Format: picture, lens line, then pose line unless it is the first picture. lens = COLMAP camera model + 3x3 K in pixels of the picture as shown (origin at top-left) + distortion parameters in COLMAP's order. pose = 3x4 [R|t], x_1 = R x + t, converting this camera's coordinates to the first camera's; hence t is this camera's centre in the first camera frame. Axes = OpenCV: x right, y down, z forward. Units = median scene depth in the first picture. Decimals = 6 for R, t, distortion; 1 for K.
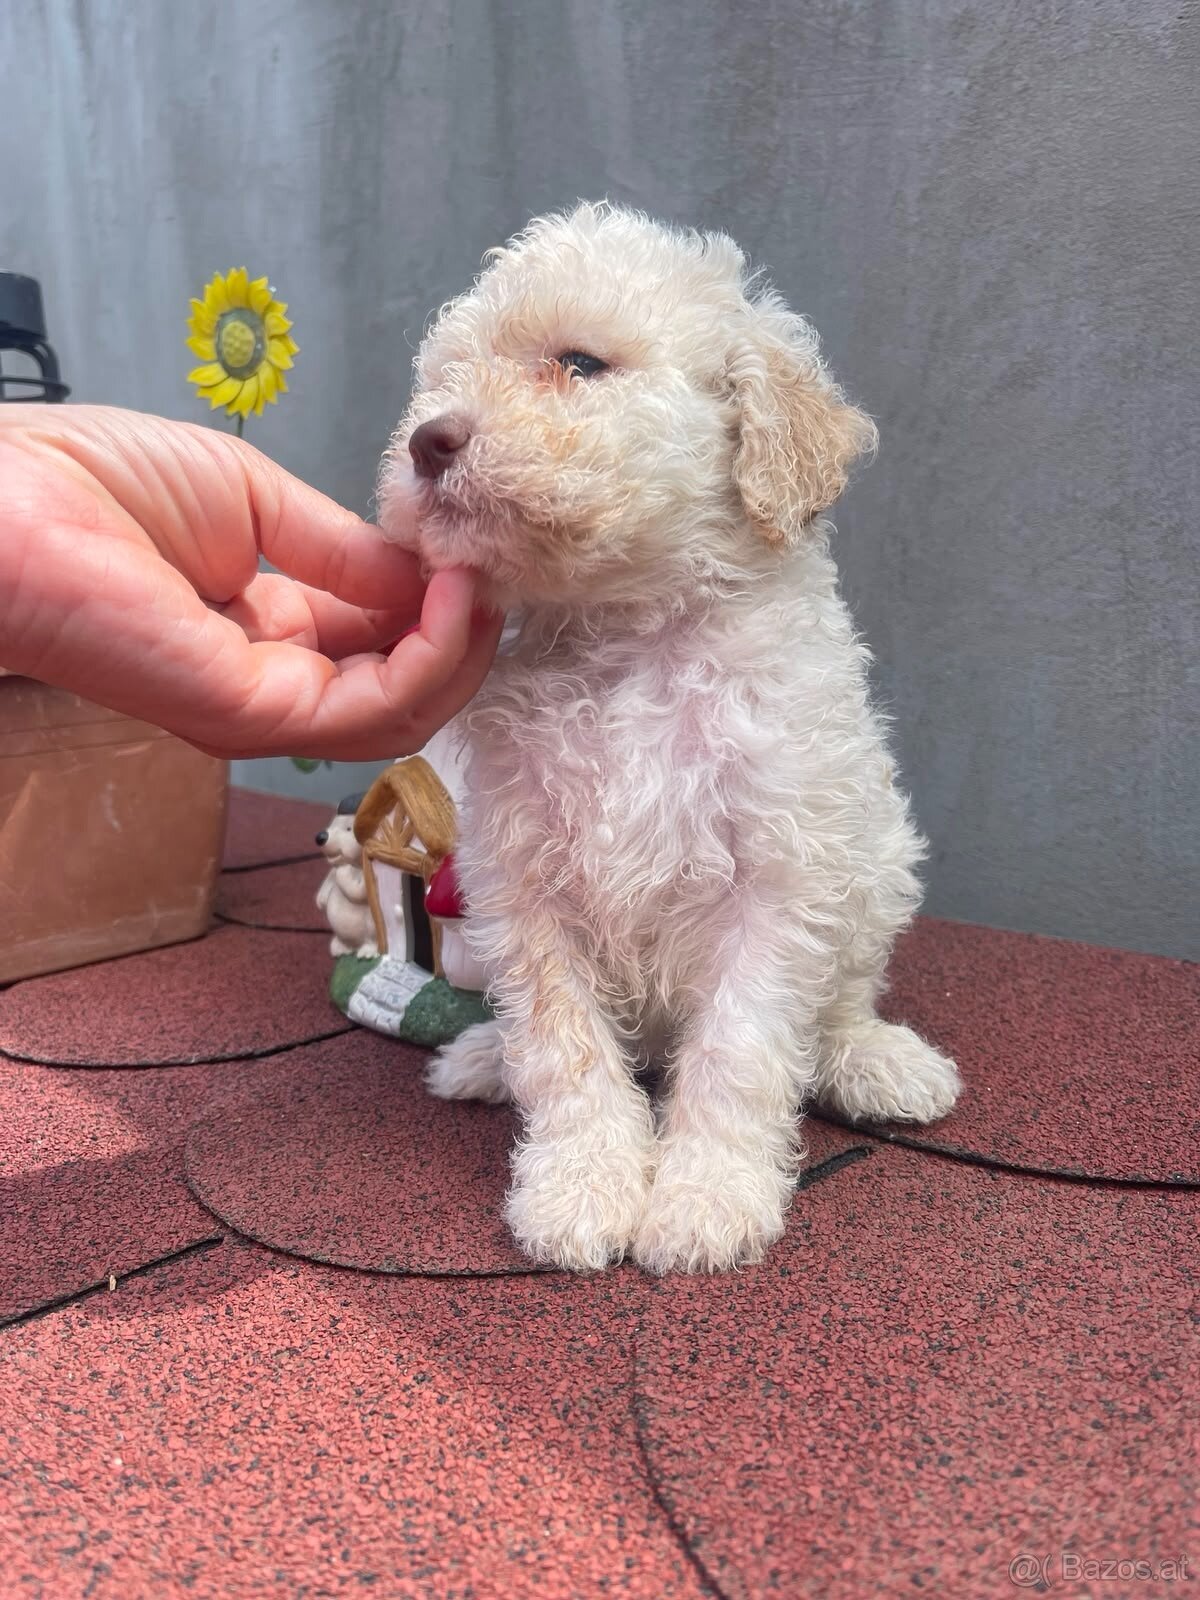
lens RADIAL K [[1243.6, 0, 608.4], [0, 1243.6, 818.9], [0, 0, 1]] dist [0.041049, -0.066585]
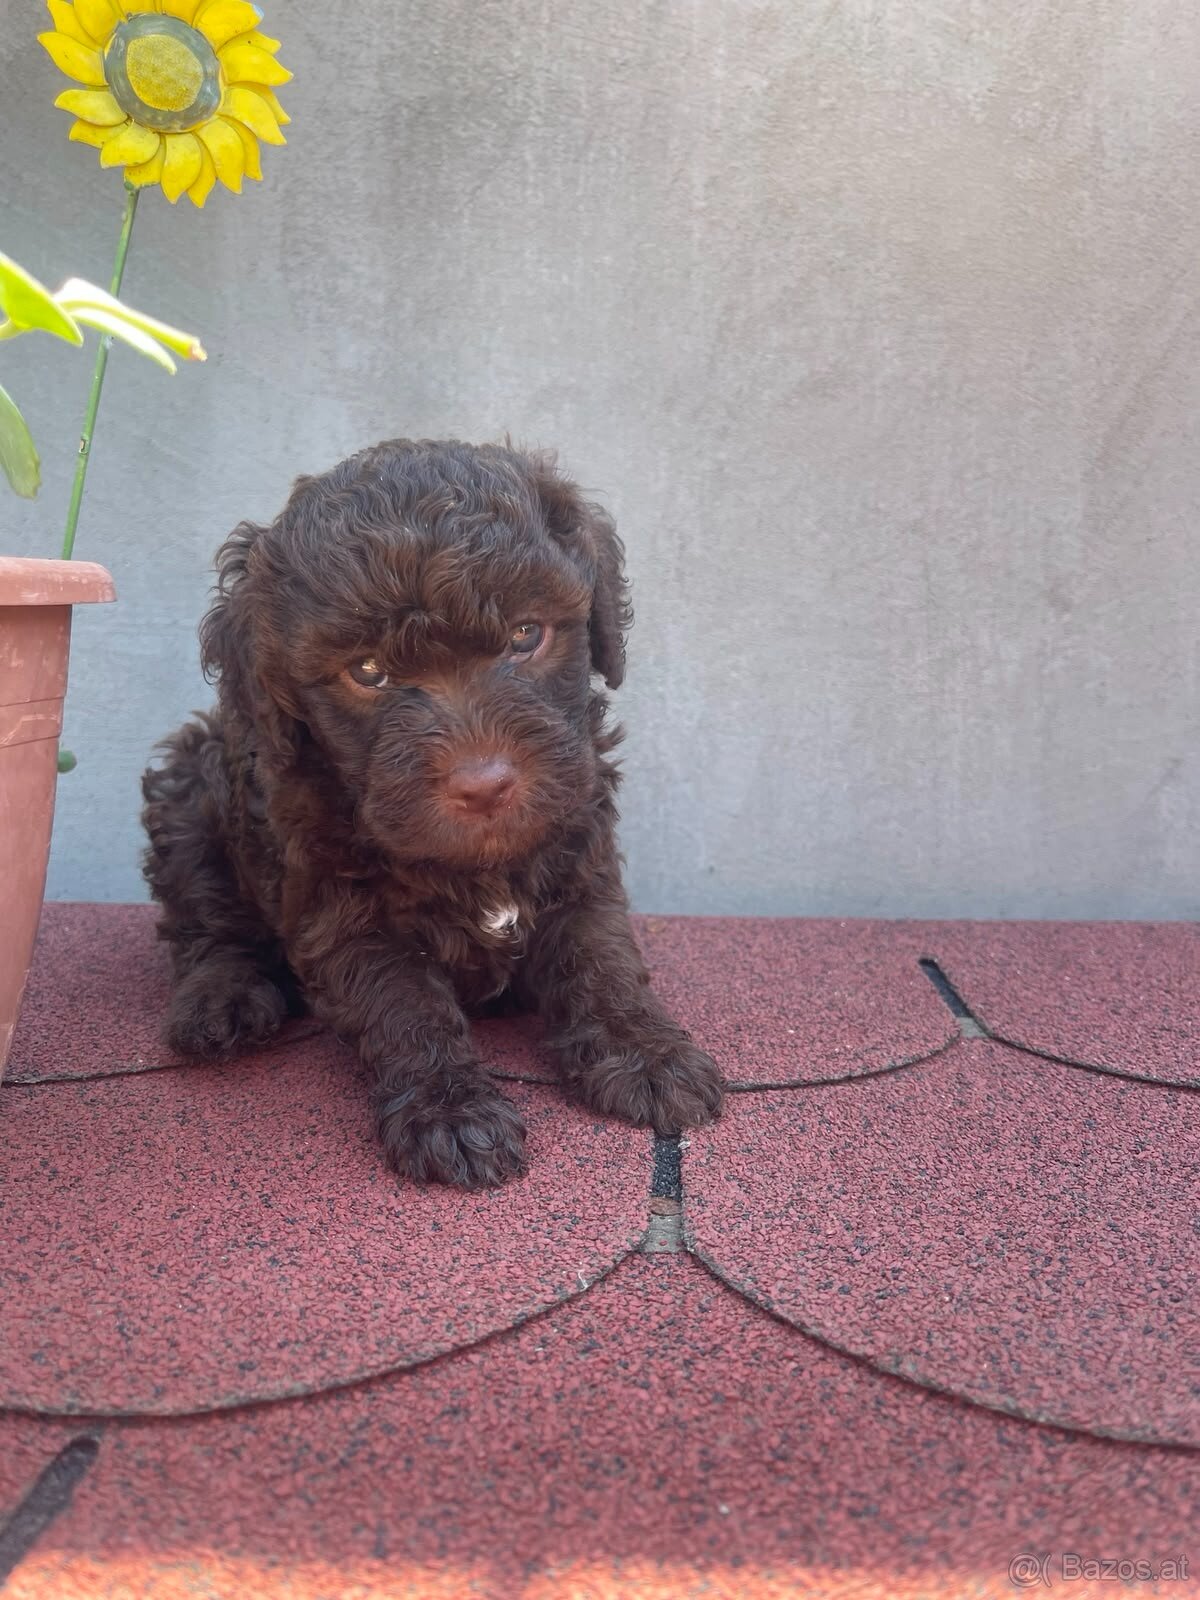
lens RADIAL K [[1243.6, 0, 612.5], [0, 1243.6, 801.0], [0, 0, 1]] dist [0.041049, -0.066585]
pose [[0.696137, -0.046736, 0.716386, -0.550362], [0.081639, 0.996559, -0.014317, -0.013683], [-0.713252, 0.068452, 0.697557, 0.438296]]
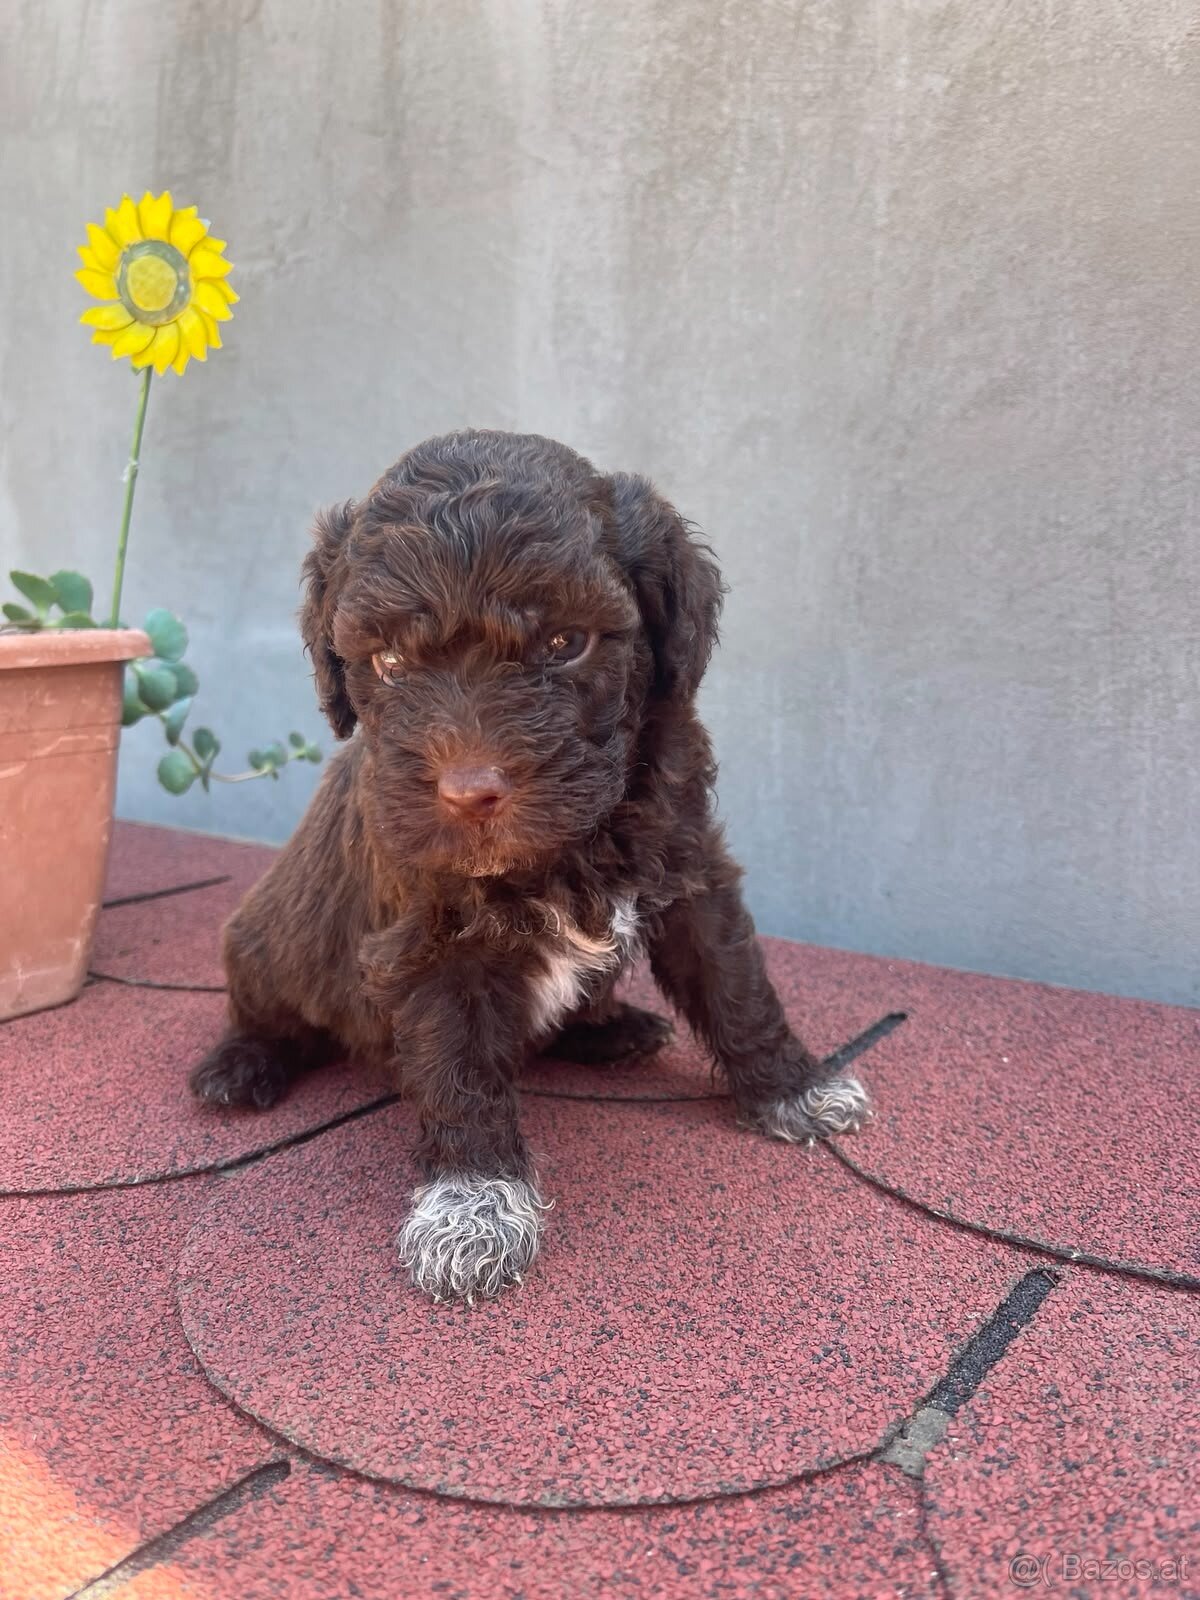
lens RADIAL K [[1243.6, 0, 608.6], [0, 1243.6, 804.0], [0, 0, 1]] dist [0.041049, -0.066585]
pose [[0.980707, 0.007681, 0.195333, -0.150236], [-0.004359, 0.999839, -0.017430, -0.022611], [-0.195435, 0.016242, 0.980582, 0.129816]]
